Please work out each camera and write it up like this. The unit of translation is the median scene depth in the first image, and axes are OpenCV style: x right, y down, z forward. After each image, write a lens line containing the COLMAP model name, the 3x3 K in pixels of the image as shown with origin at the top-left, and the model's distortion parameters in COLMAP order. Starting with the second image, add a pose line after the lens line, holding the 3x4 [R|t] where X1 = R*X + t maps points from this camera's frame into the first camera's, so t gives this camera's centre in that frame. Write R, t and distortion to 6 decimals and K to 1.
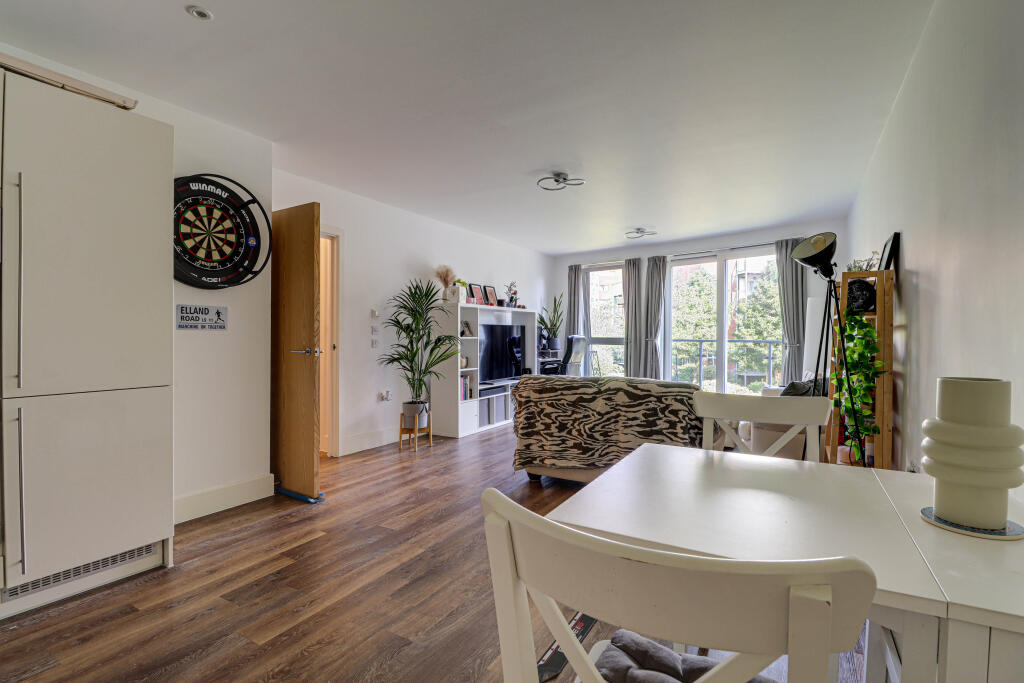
lens RADIAL K [[479.6, 0, 506.8], [0, 479.6, 341.4], [0, 0, 1]] dist [-0.006000, -0.009192]
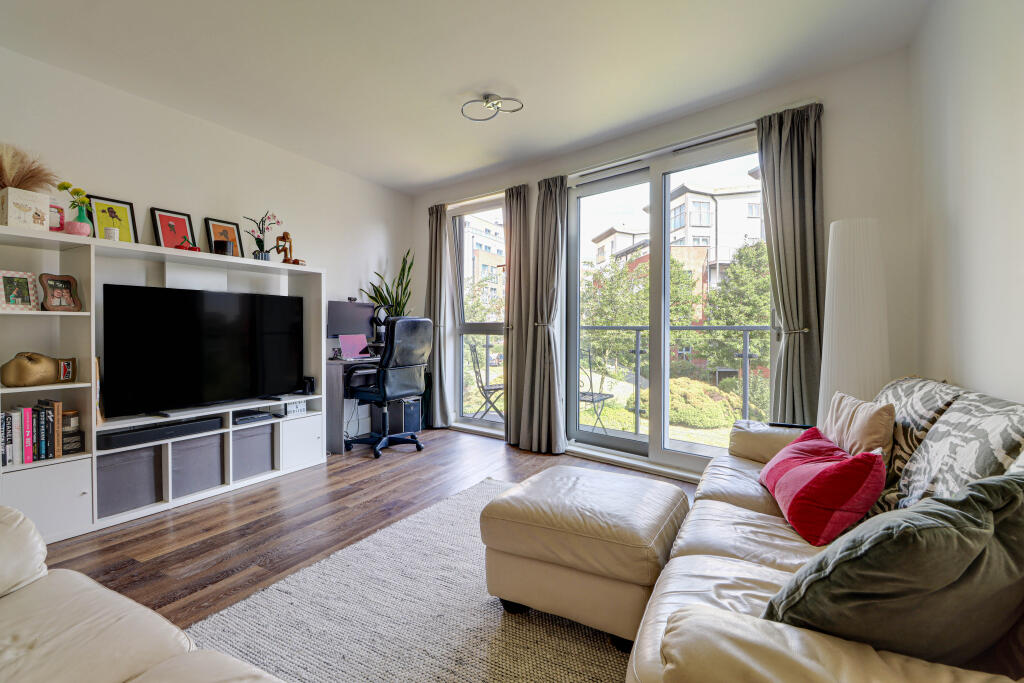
lens RADIAL K [[479.6, 0, 510.0], [0, 479.6, 331.8], [0, 0, 1]] dist [-0.006000, -0.009192]
pose [[0.998645, -0.000040, 0.052049, 0.339355], [0.000521, 0.999957, -0.009219, 0.014665], [-0.052047, 0.009234, 0.998602, 0.631525]]
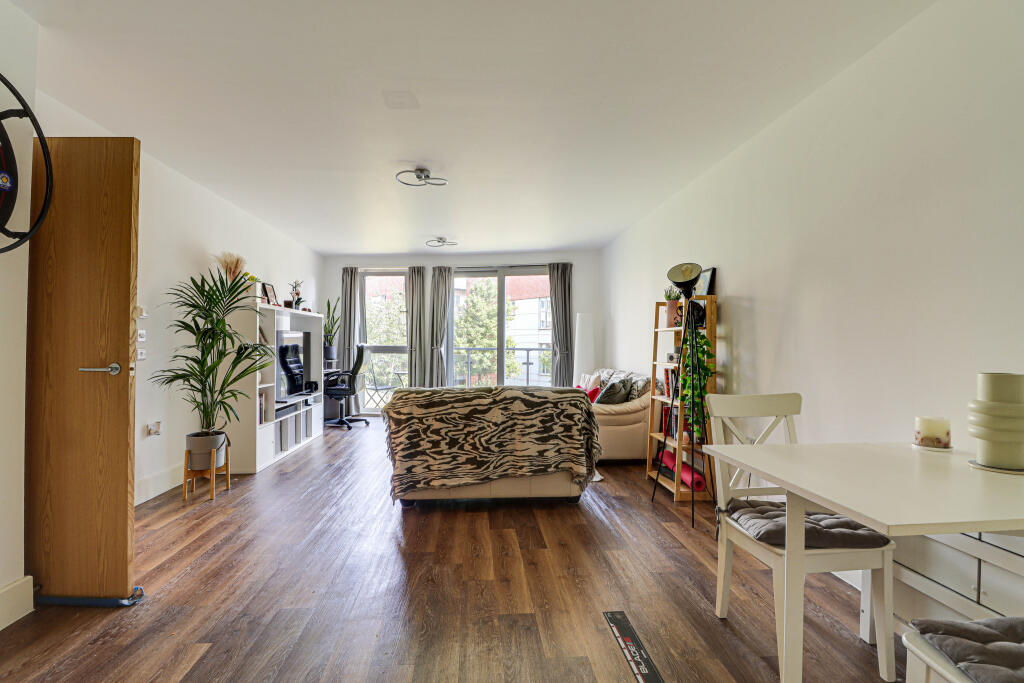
lens RADIAL K [[479.6, 0, 502.3], [0, 479.6, 342.1], [0, 0, 1]] dist [-0.006000, -0.009192]
pose [[0.821106, 0.004144, 0.570761, -0.238278], [0.004553, 0.999894, -0.013810, -0.002094], [-0.570758, 0.013938, 0.821000, 0.127660]]
